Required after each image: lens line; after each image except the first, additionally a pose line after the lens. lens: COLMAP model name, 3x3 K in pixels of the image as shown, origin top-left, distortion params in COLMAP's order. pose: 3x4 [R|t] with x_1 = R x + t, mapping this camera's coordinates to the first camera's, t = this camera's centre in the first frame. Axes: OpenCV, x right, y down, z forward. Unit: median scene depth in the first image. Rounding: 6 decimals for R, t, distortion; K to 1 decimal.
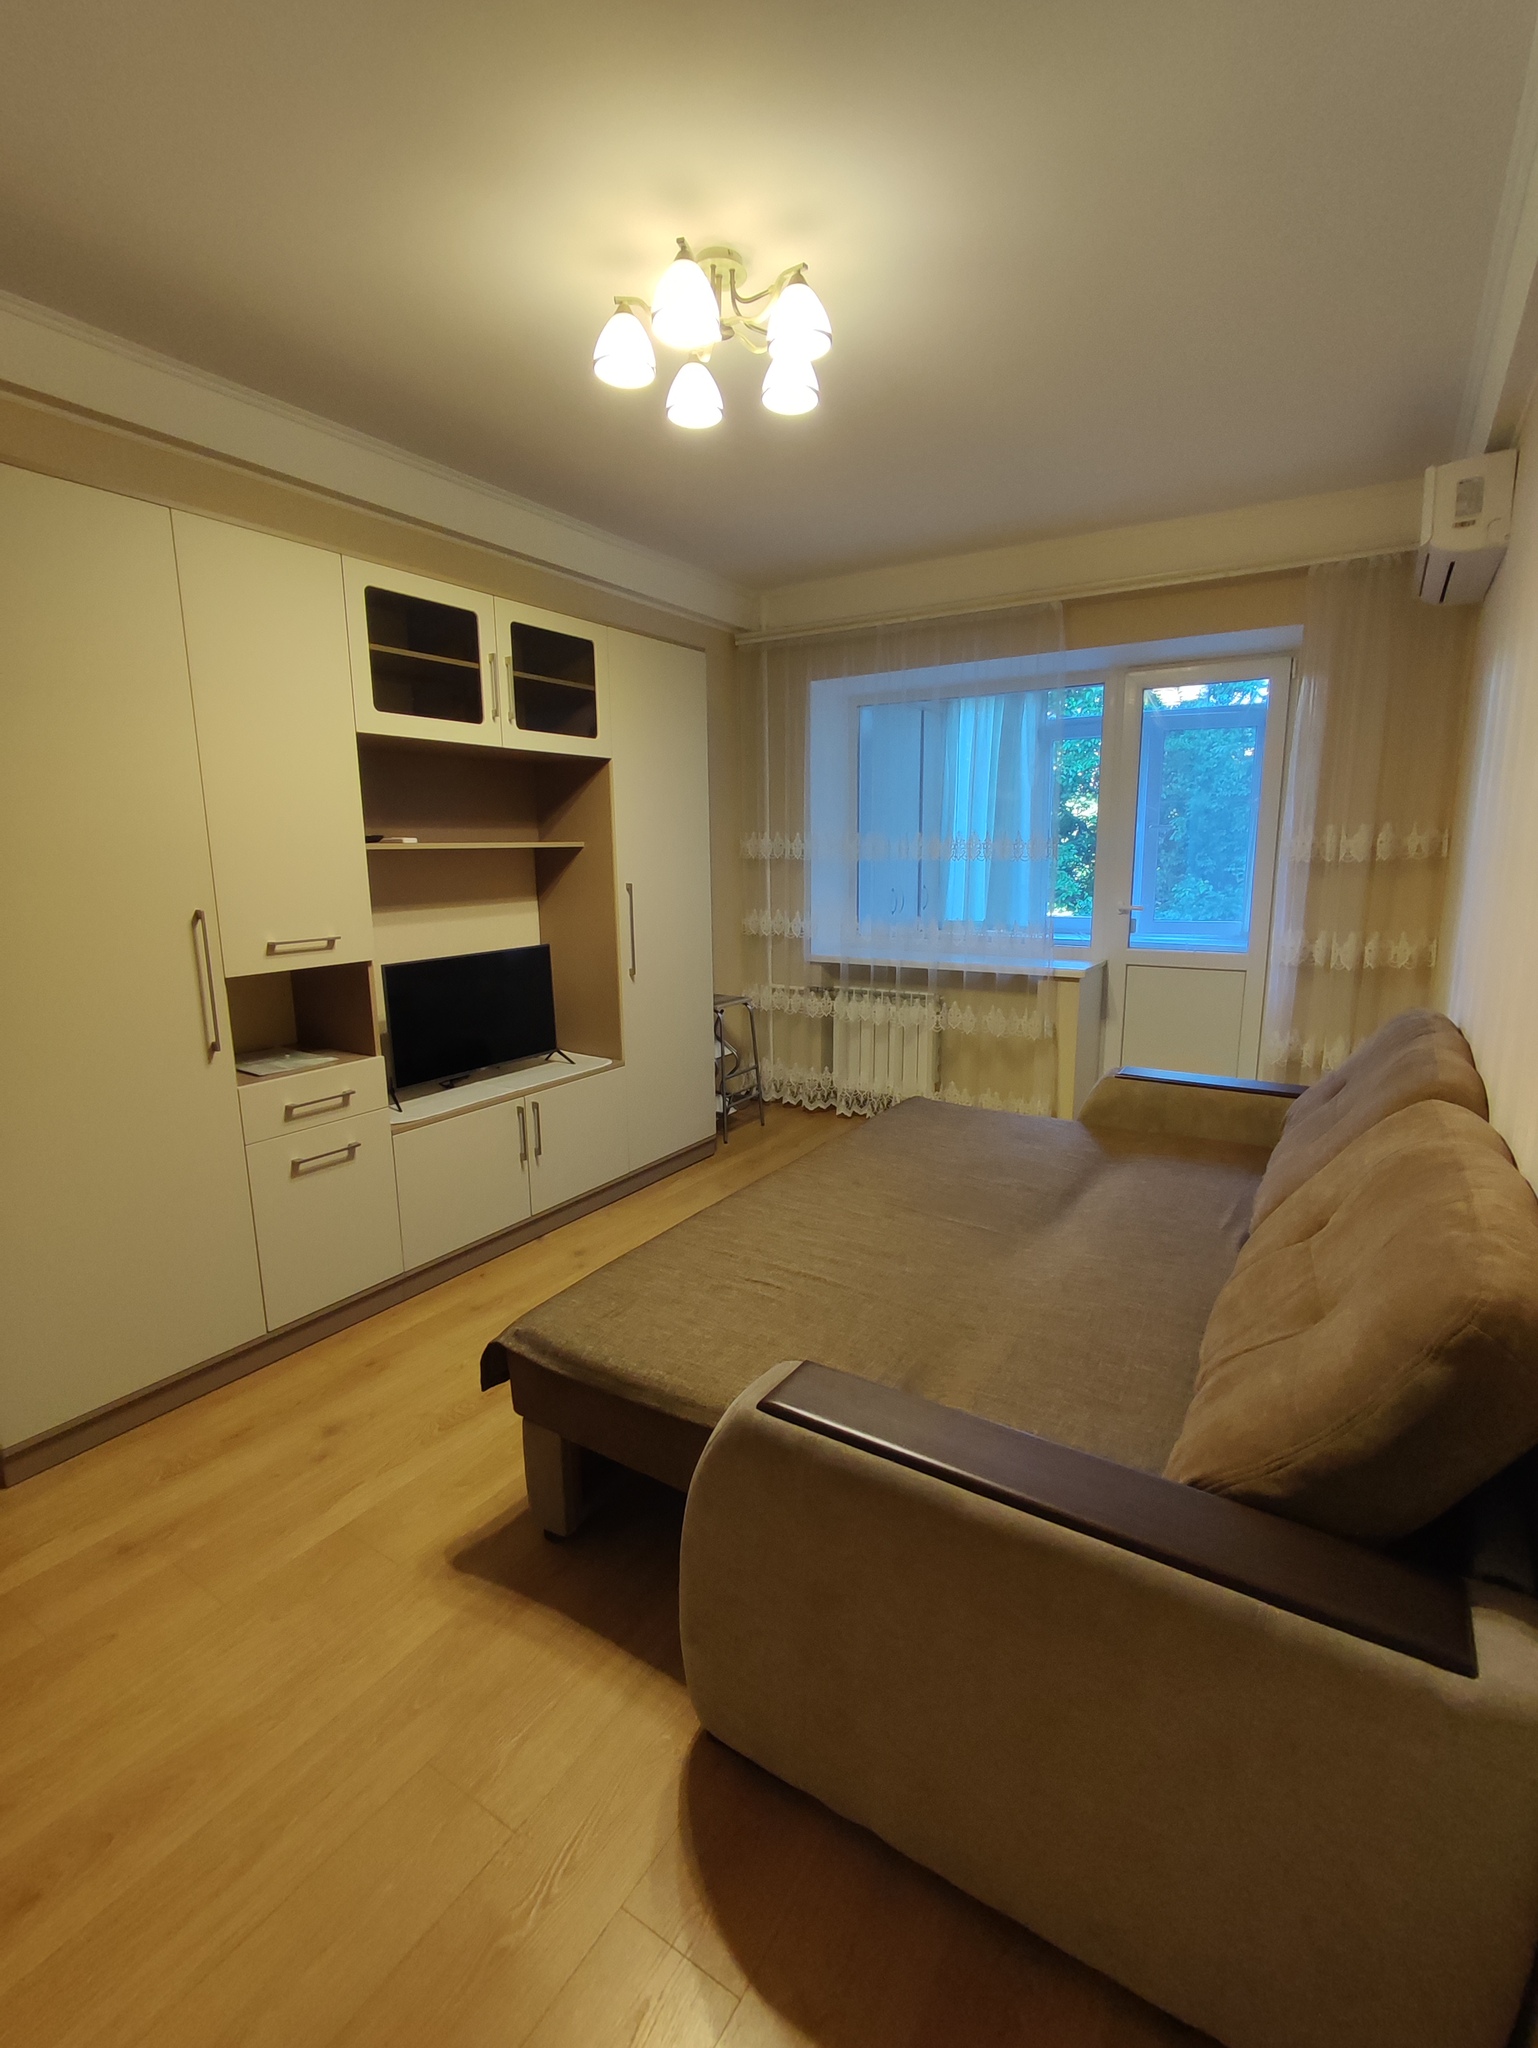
lens RADIAL K [[943.0, 0, 759.3], [0, 943.0, 1021.6], [0, 0, 1]] dist [-0.006953, 0.001214]
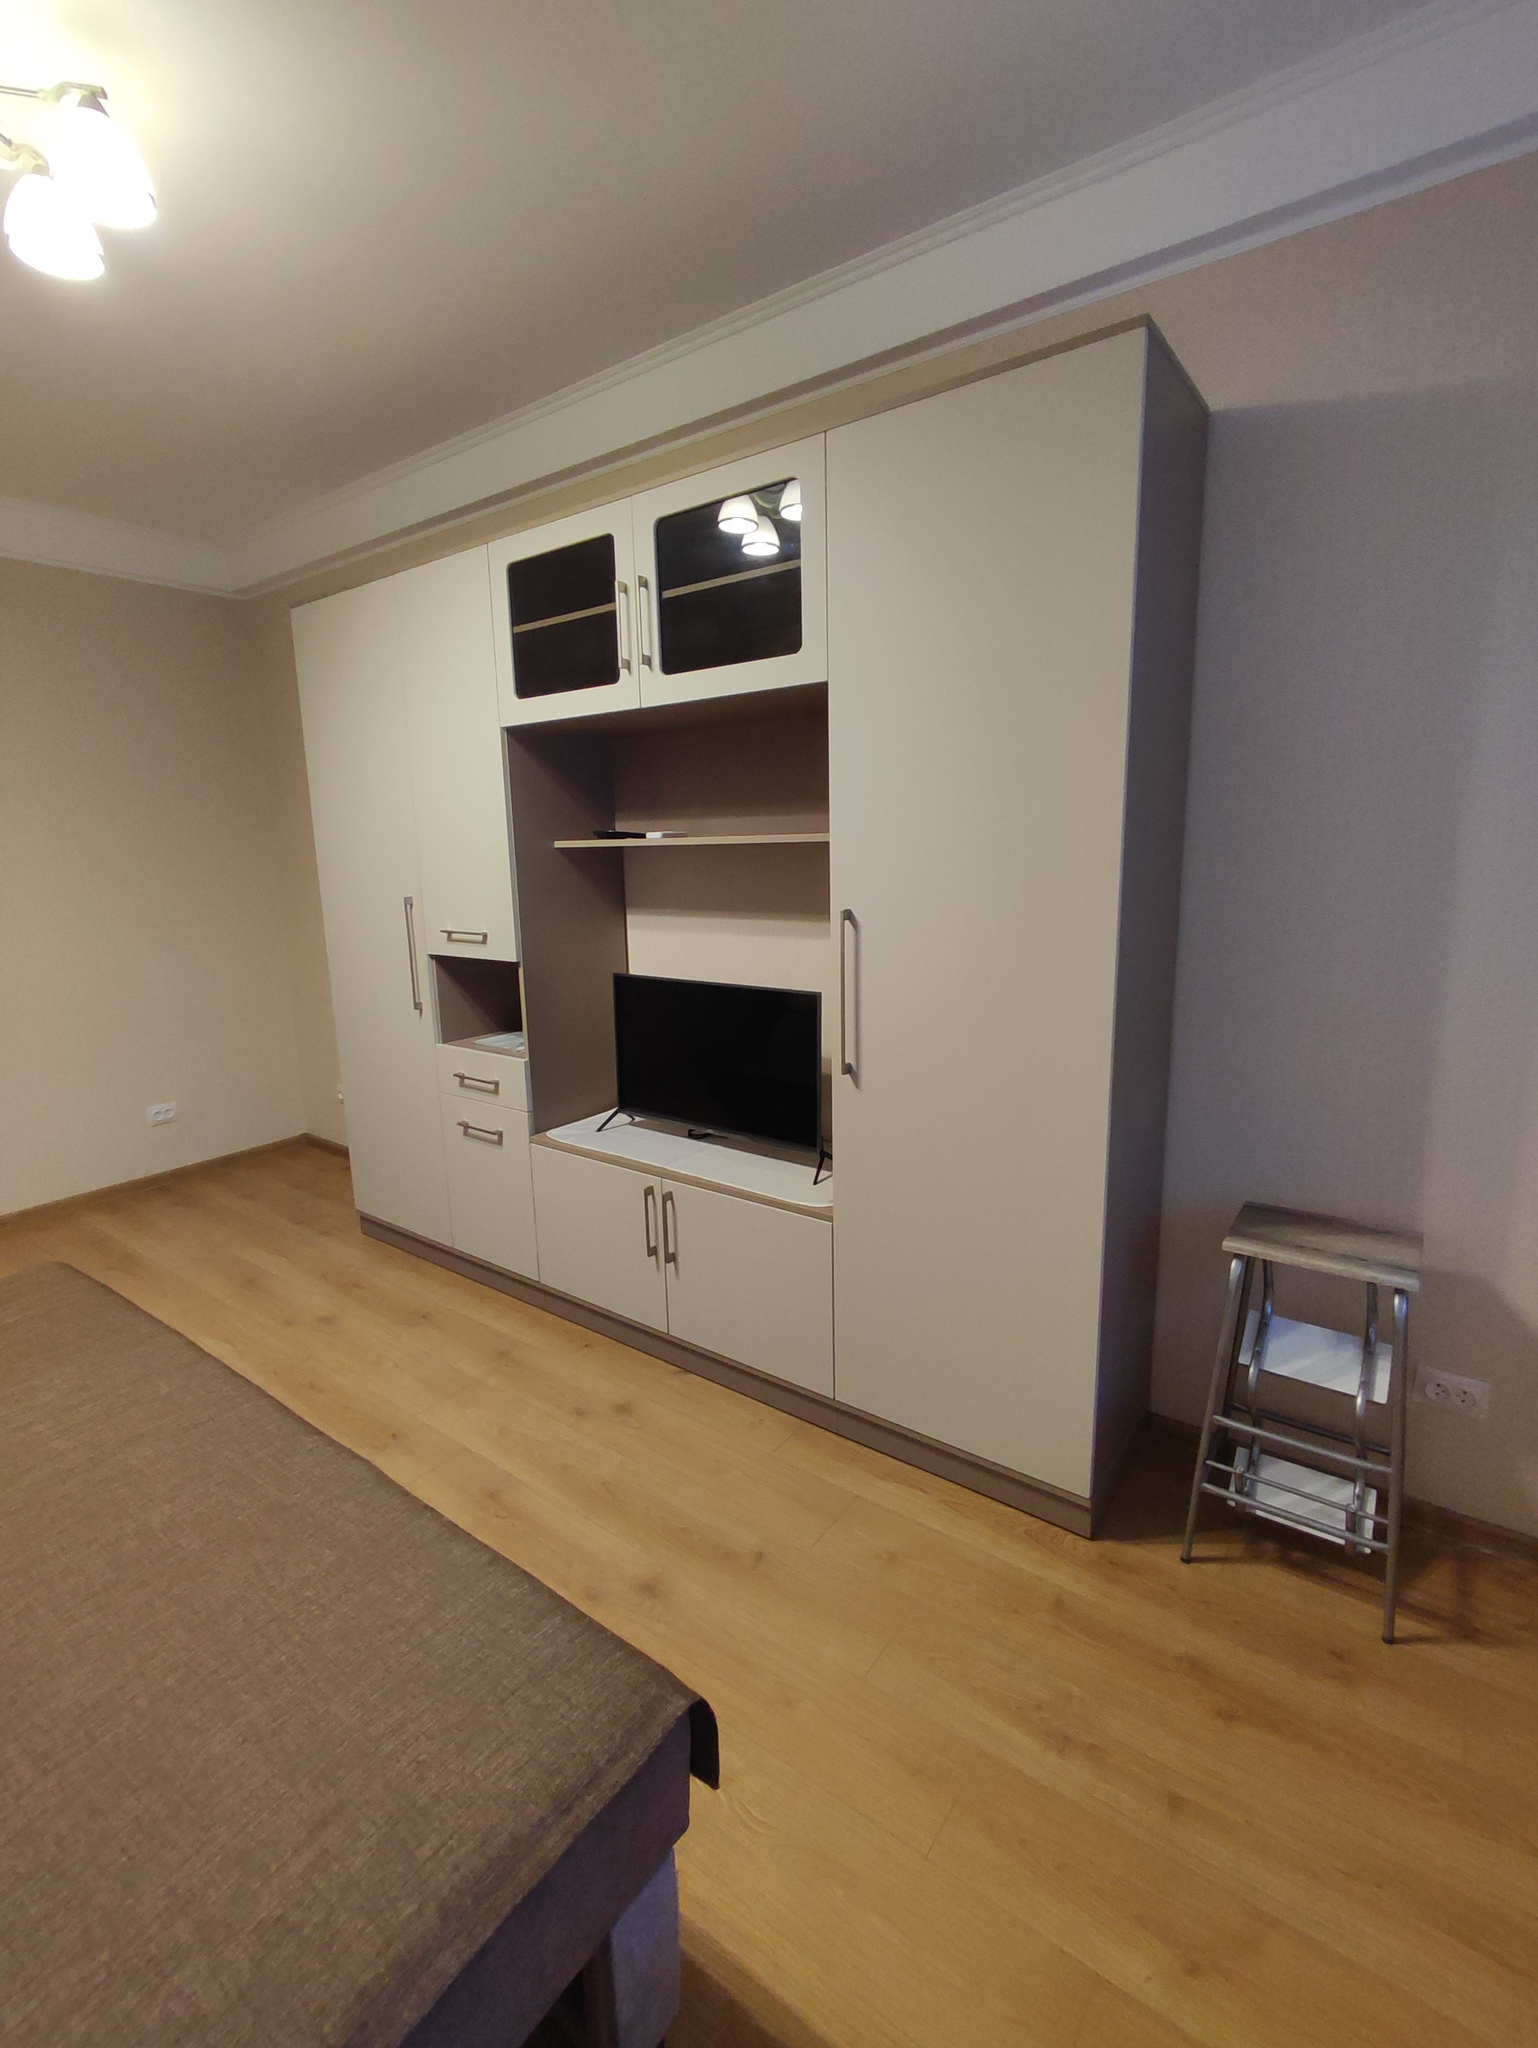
lens RADIAL K [[943.0, 0, 758.4], [0, 943.0, 1024.6], [0, 0, 1]] dist [-0.006953, 0.001214]
pose [[-0.069304, 0.199060, -0.977534, 0.502197], [-0.164379, 0.964217, 0.208003, -0.229504], [0.983960, 0.175102, -0.034103, 1.201082]]
